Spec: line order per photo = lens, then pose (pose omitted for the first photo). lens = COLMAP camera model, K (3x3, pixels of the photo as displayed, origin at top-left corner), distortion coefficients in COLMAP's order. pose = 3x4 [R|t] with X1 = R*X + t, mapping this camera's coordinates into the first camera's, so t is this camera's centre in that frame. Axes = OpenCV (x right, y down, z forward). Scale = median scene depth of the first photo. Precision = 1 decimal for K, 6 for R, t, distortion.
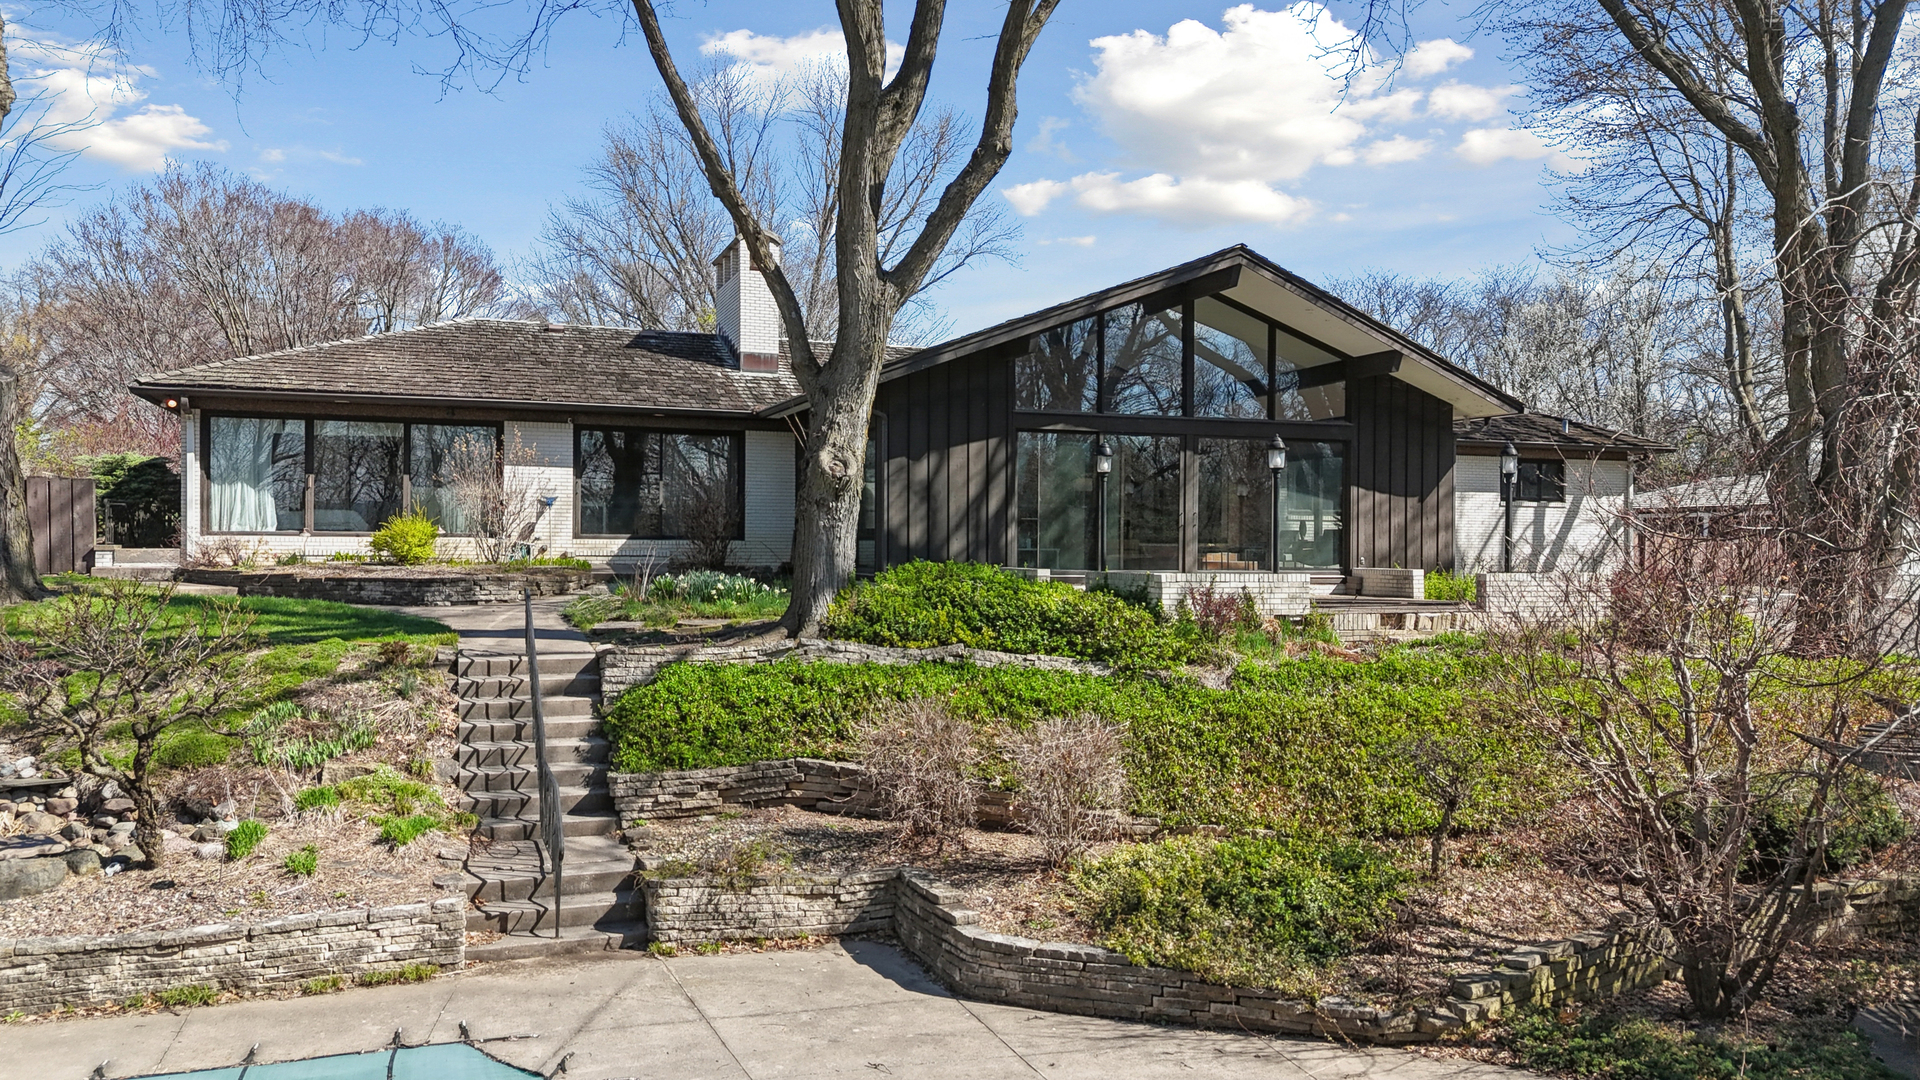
lens RADIAL K [[1417.8, 0, 960.0], [0, 1417.8, 540.0], [0, 0, 1]] dist [0.118833, -0.126646]
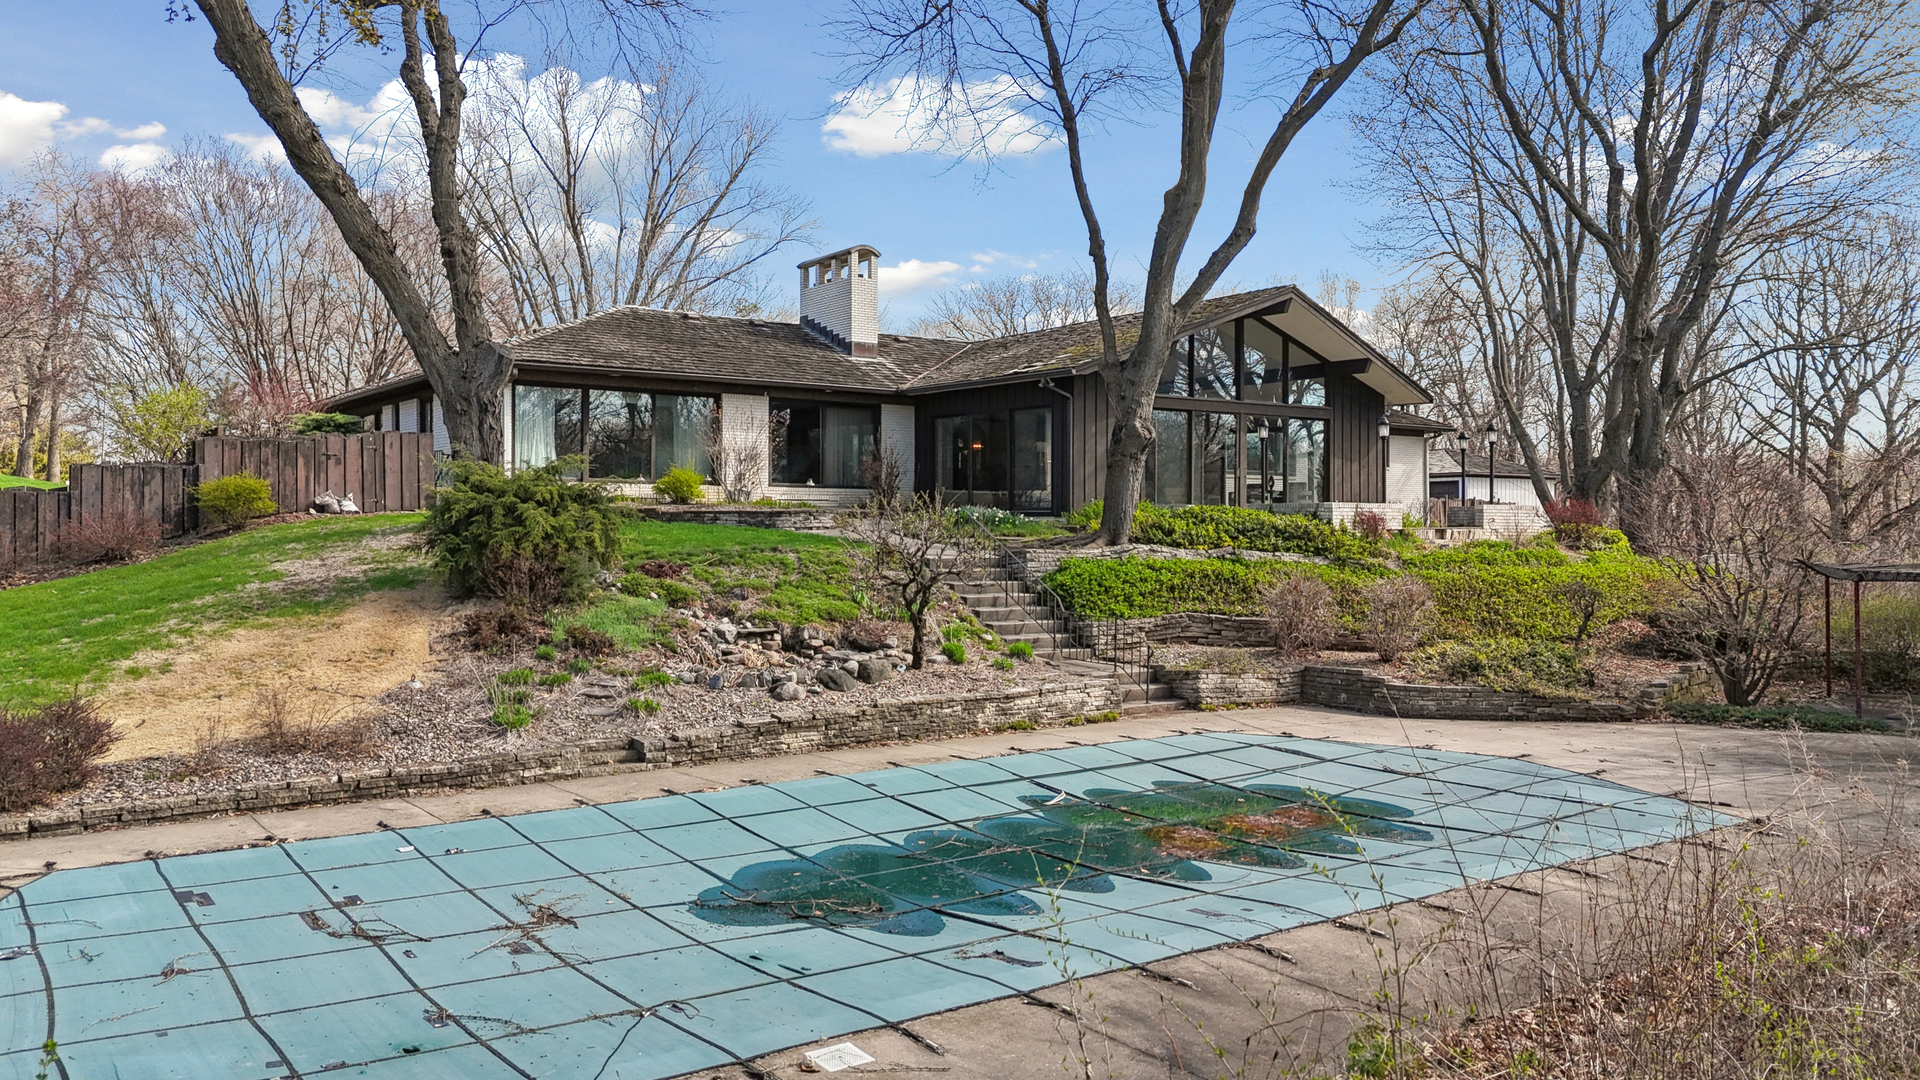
lens RADIAL K [[1417.8, 0, 960.0], [0, 1417.8, 540.0], [0, 0, 1]] dist [0.118833, -0.126646]
pose [[0.960665, -0.005314, 0.277658, -0.739333], [0.000189, 0.999829, 0.018482, 0.037754], [-0.277709, -0.017703, 0.960502, -0.436945]]
